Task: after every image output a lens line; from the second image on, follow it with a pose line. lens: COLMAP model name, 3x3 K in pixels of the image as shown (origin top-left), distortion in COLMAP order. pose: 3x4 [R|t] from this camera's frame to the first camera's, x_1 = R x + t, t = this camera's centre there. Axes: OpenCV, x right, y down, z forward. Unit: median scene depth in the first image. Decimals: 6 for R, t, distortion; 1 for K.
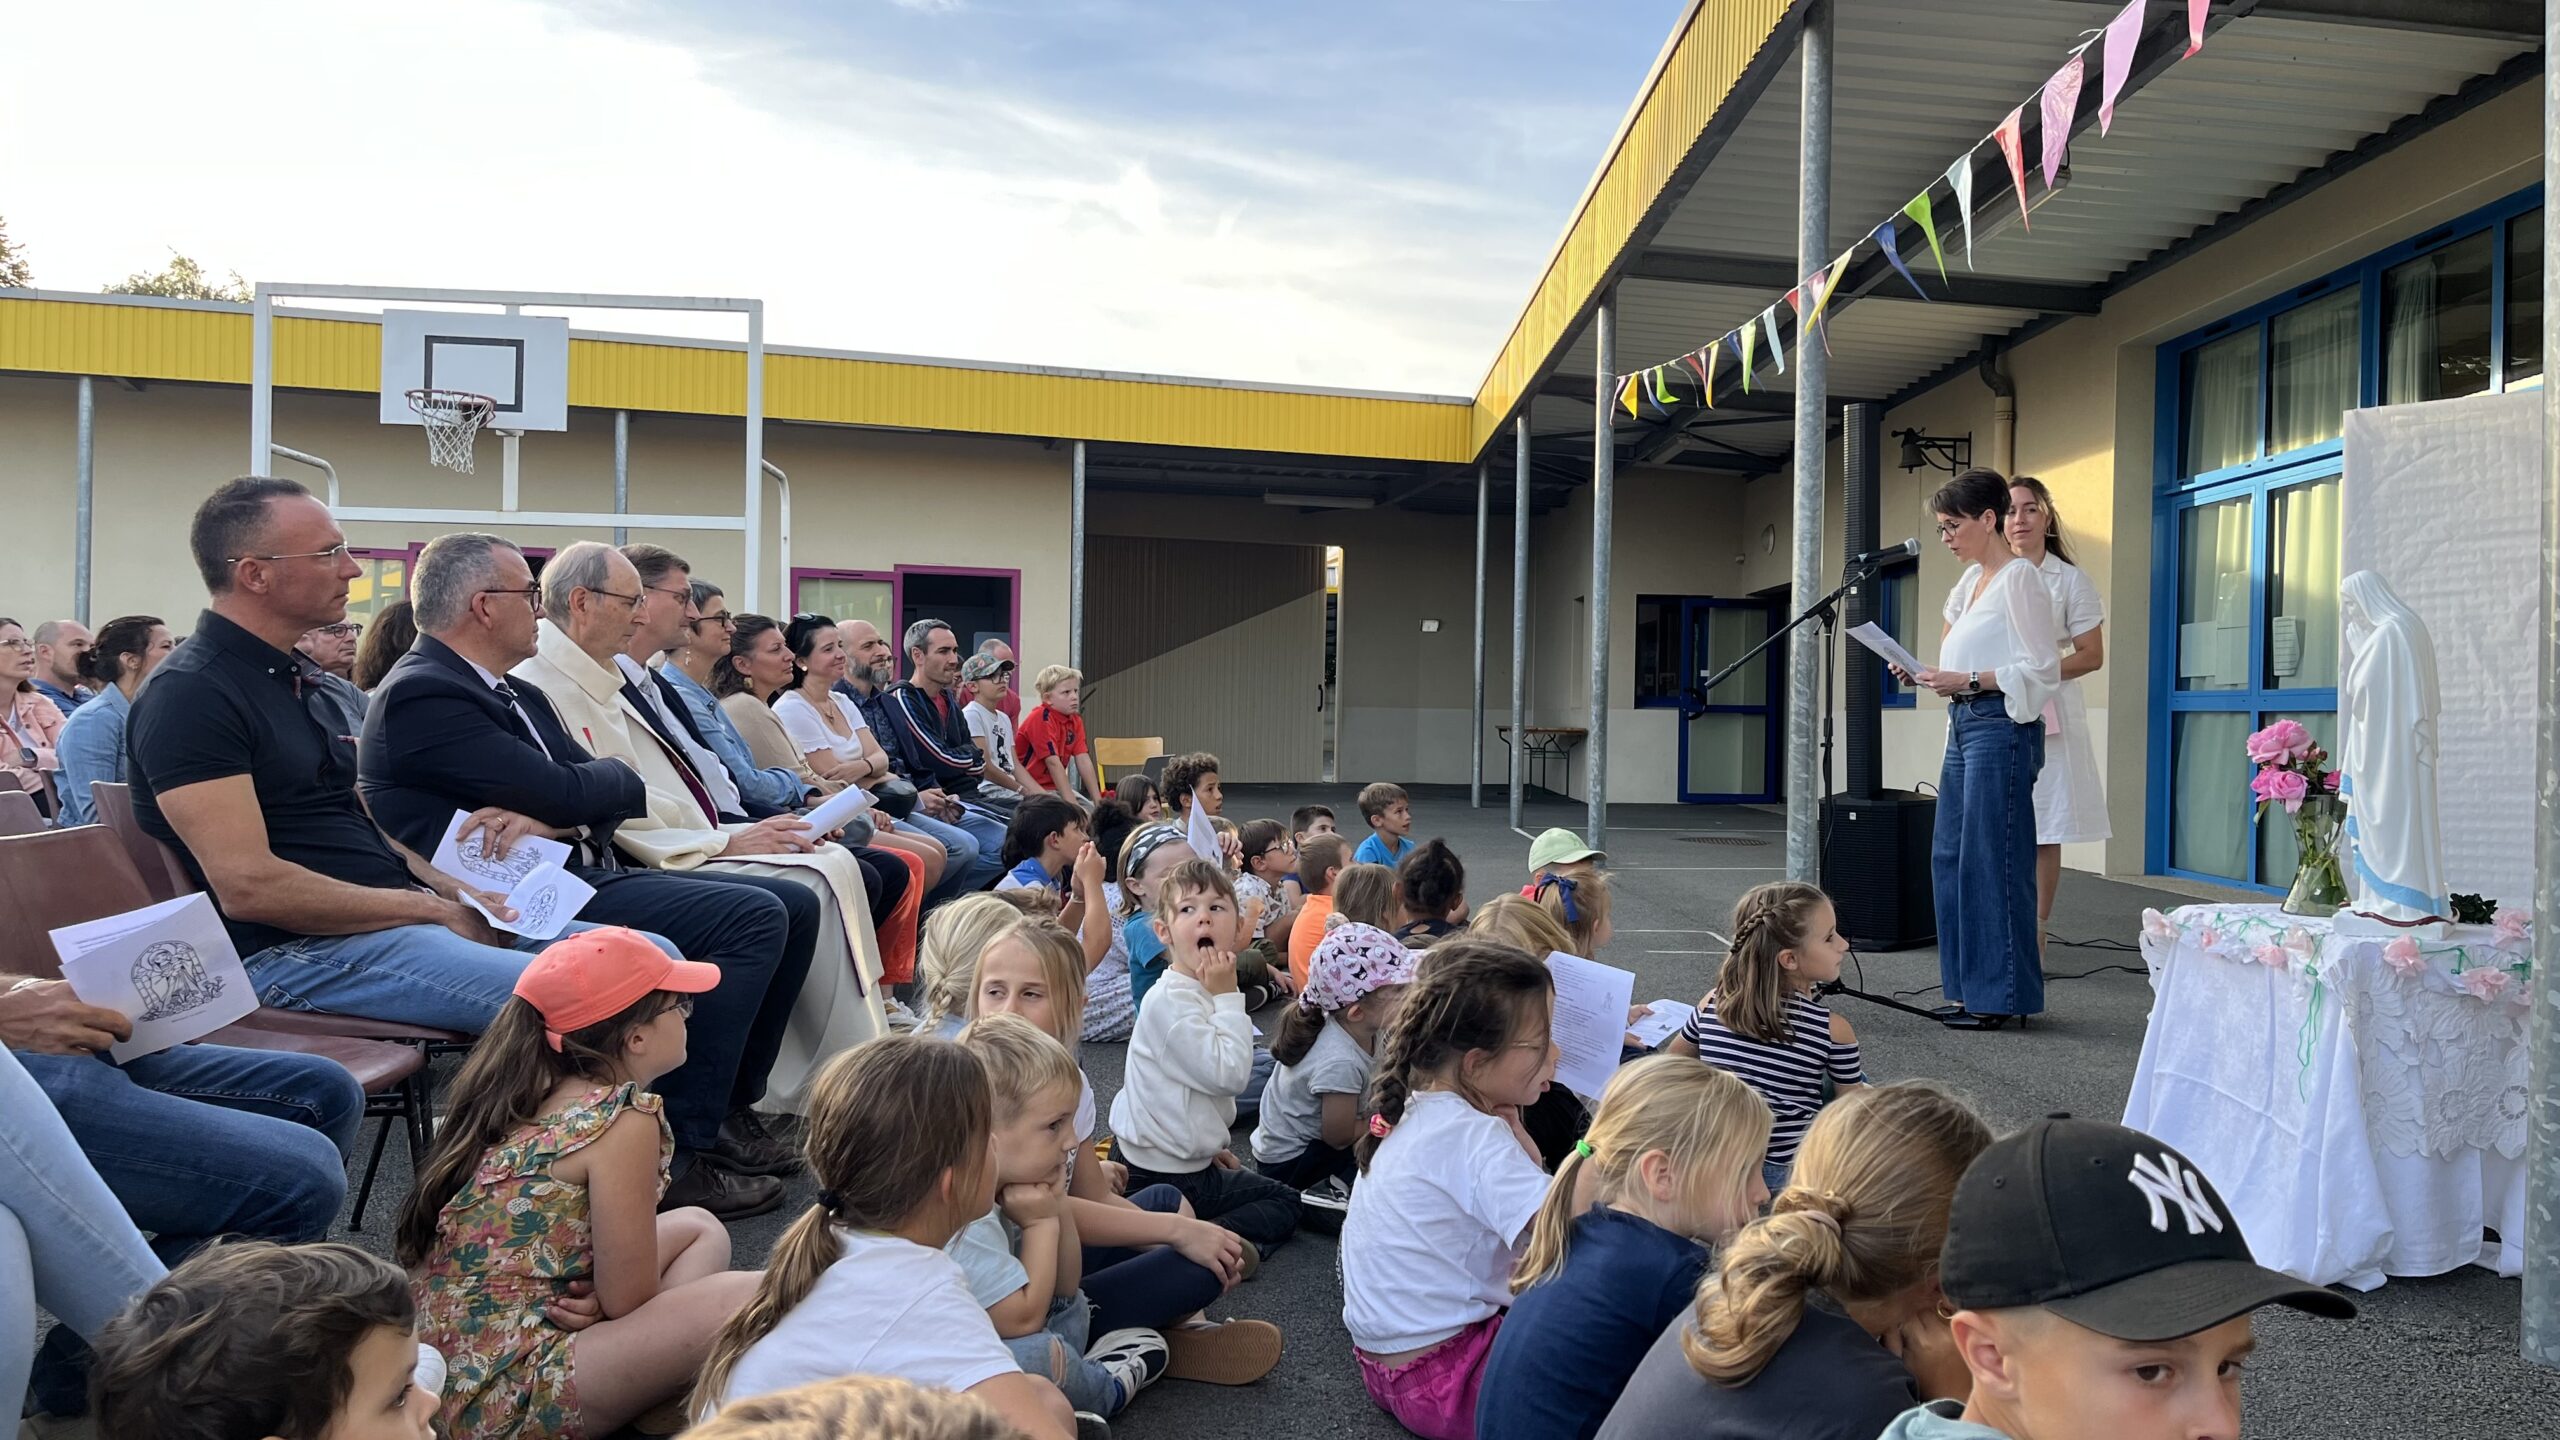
lens RADIAL K [[1908.0, 0, 1297.8], [0, 1908.0, 719.2], [0, 0, 1]] dist [0.058985, -0.088424]
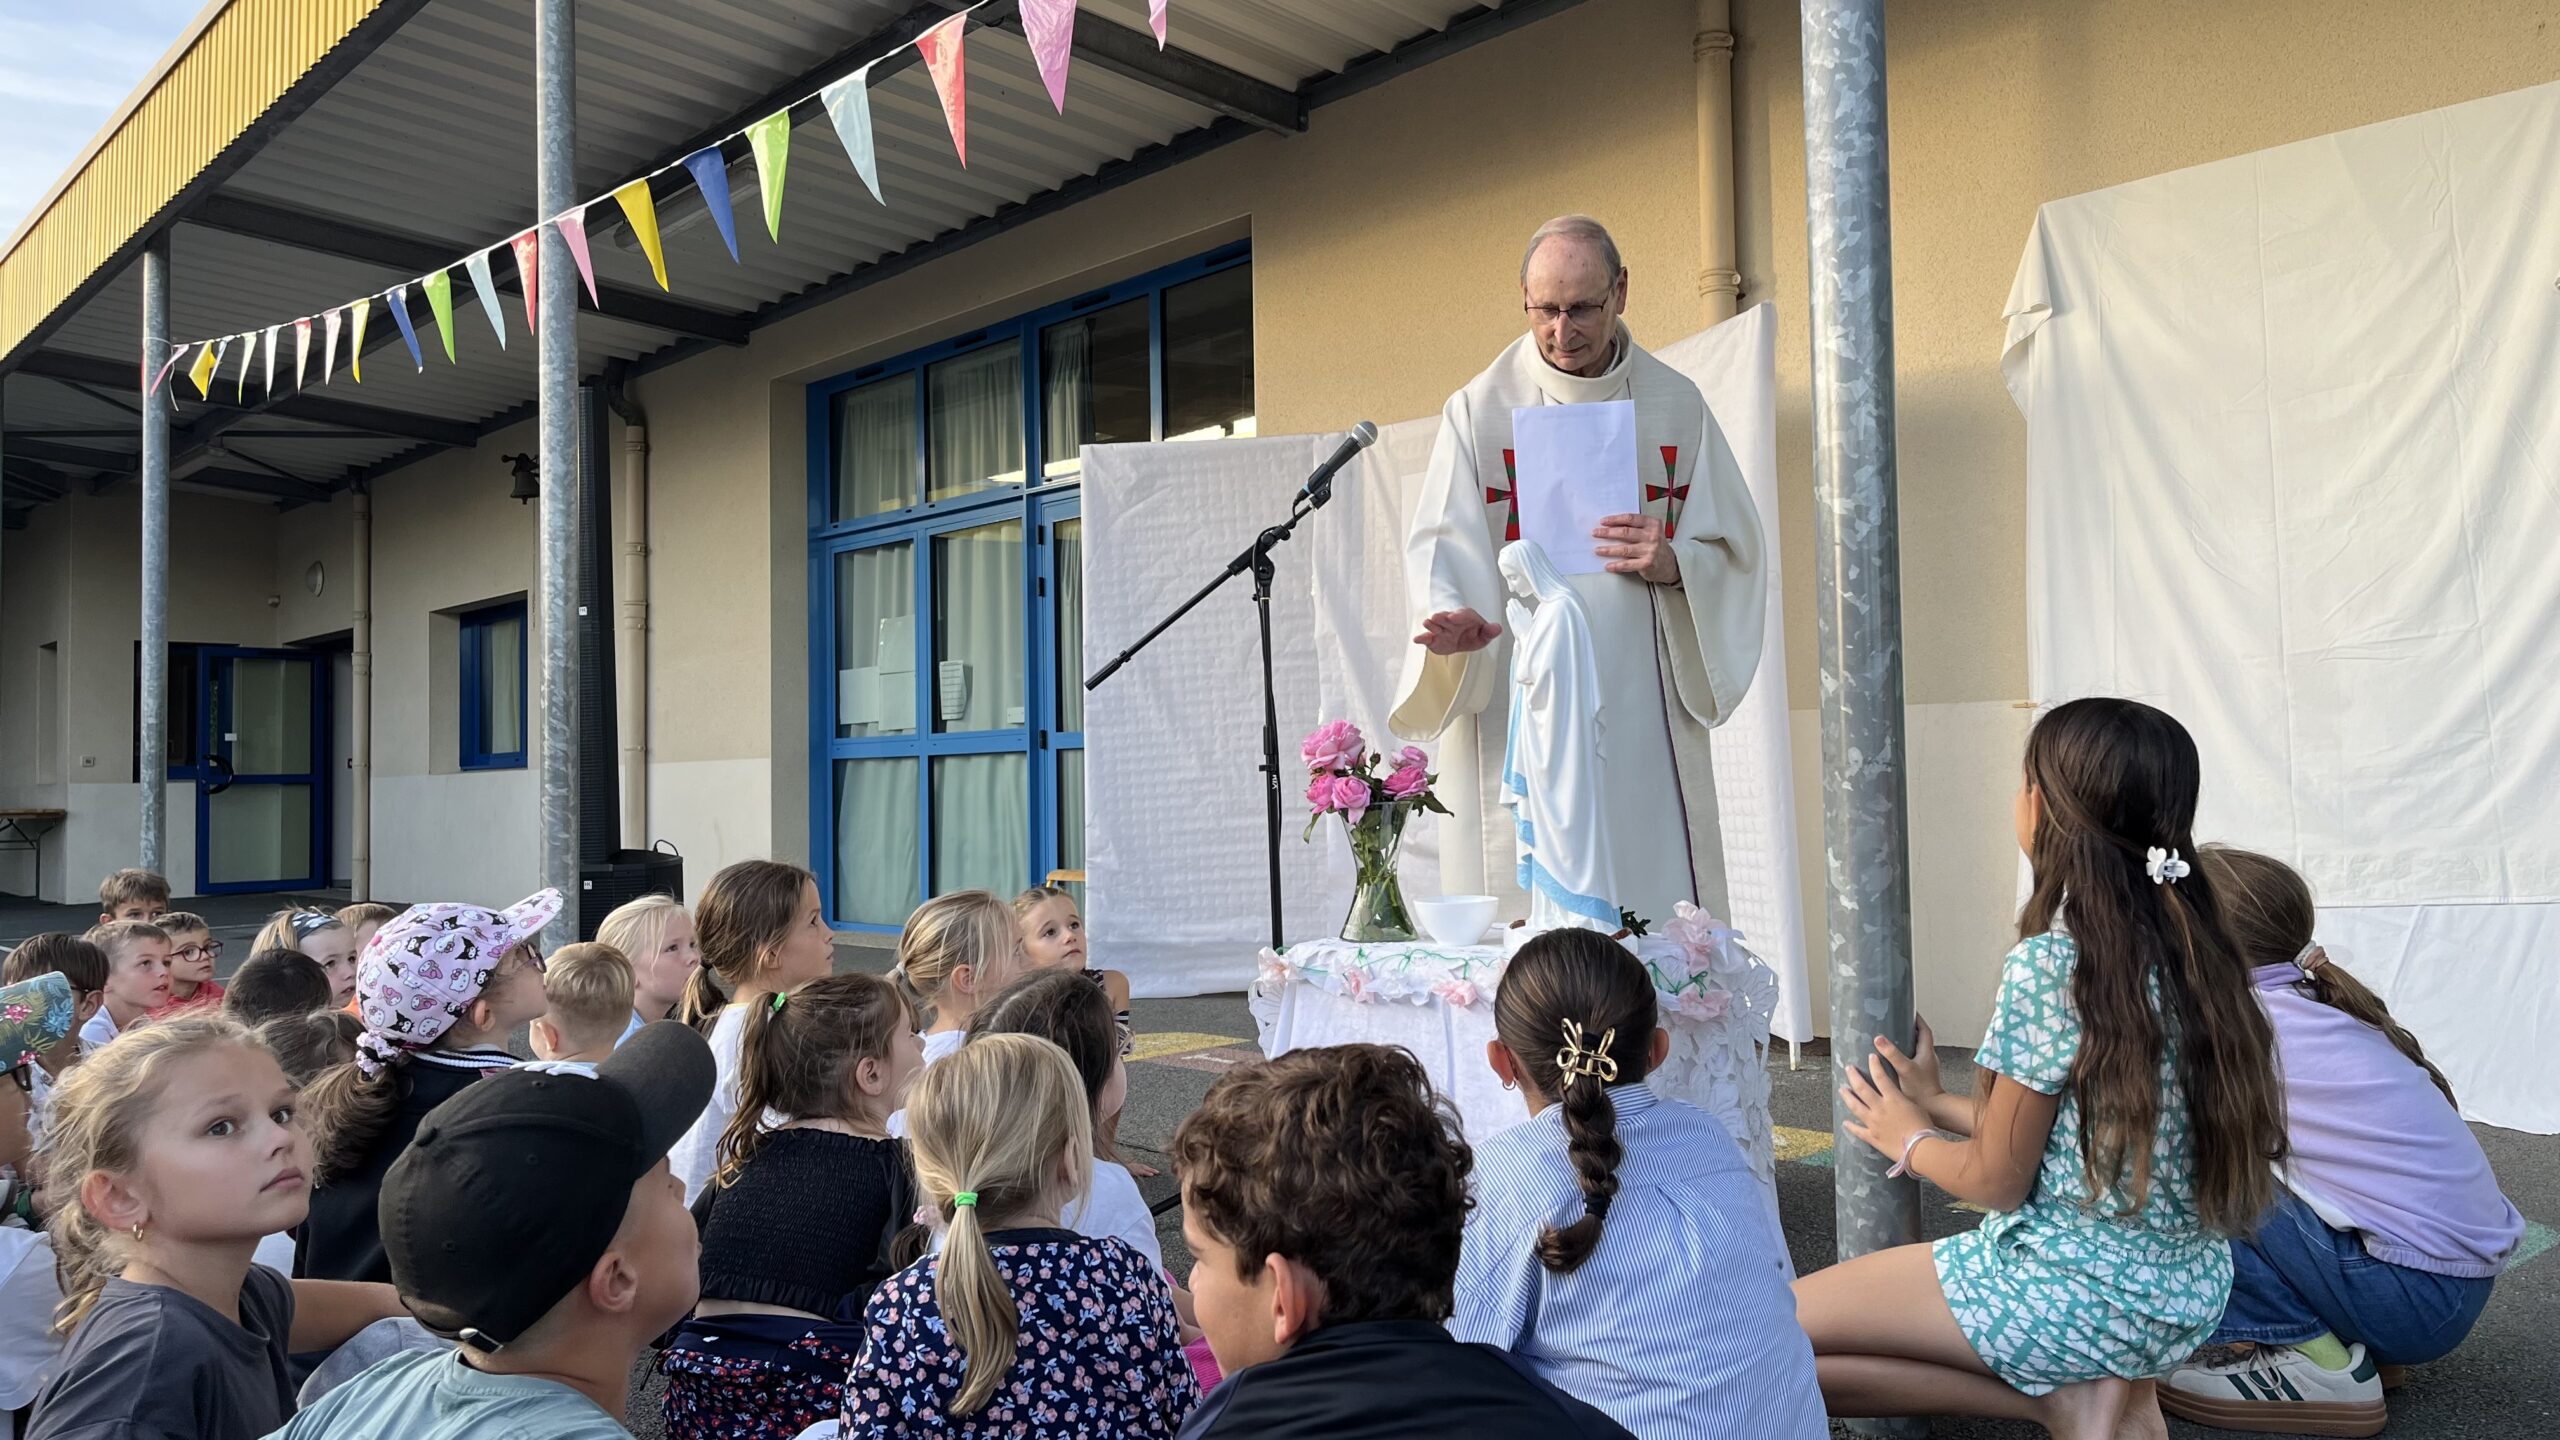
lens RADIAL K [[1908.0, 0, 1297.8], [0, 1908.0, 719.2], [0, 0, 1]] dist [0.058985, -0.088424]
pose [[0.731765, -0.007967, 0.681510, -0.038620], [0.032949, 0.999176, -0.023698, 0.007081], [-0.680760, 0.039796, 0.731425, 0.144346]]
